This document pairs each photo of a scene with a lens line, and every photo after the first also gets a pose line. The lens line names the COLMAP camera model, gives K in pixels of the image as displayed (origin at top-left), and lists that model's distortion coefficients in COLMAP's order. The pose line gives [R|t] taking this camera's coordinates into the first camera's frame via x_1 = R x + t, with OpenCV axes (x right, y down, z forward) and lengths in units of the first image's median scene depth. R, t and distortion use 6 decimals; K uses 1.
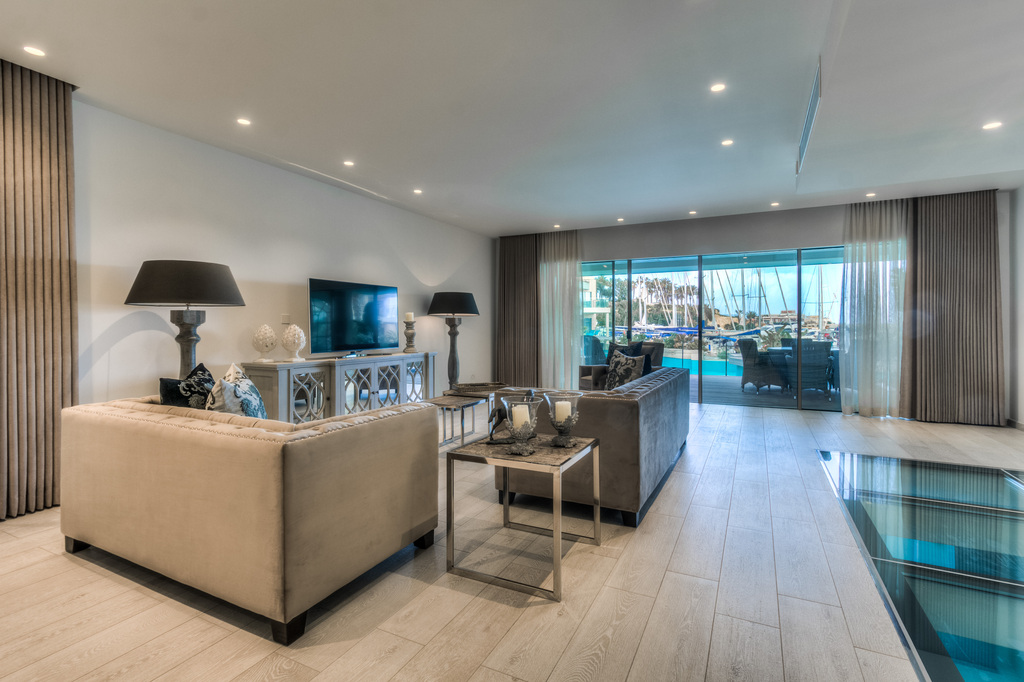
lens RADIAL K [[472.4, 0, 504.8], [0, 472.4, 333.5], [0, 0, 1]] dist [0.013425, -0.001115]
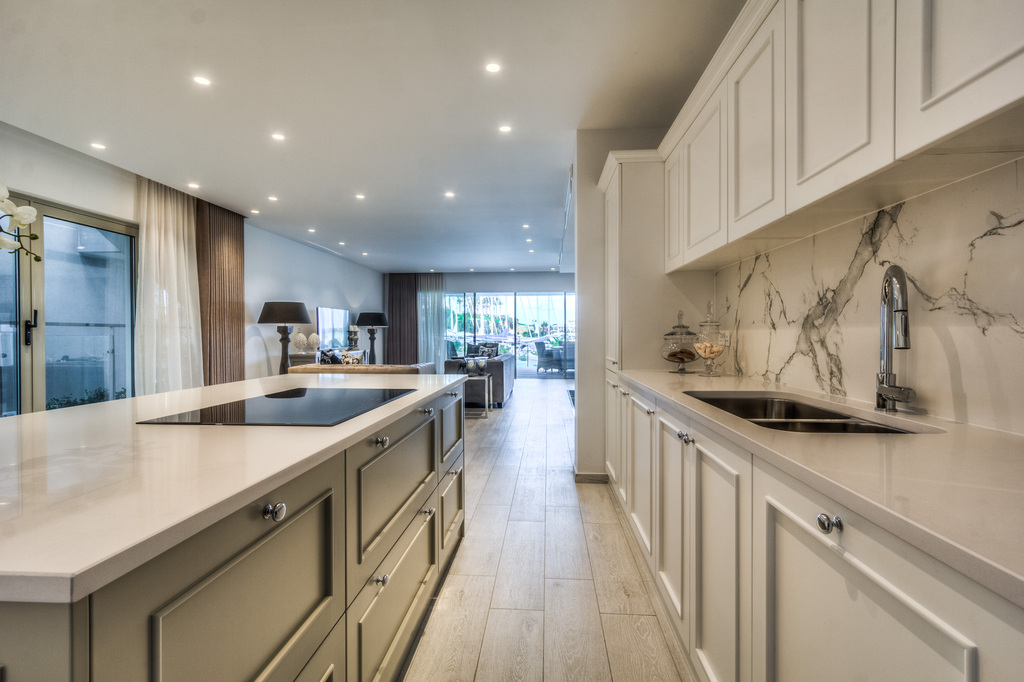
lens RADIAL K [[472.4, 0, 513.8], [0, 472.4, 340.3], [0, 0, 1]] dist [0.013425, -0.001115]
pose [[0.915017, -0.006470, 0.403364, -0.175499], [0.007284, 0.999973, -0.000485, 0.005387], [-0.403350, 0.003382, 0.915040, -0.349489]]
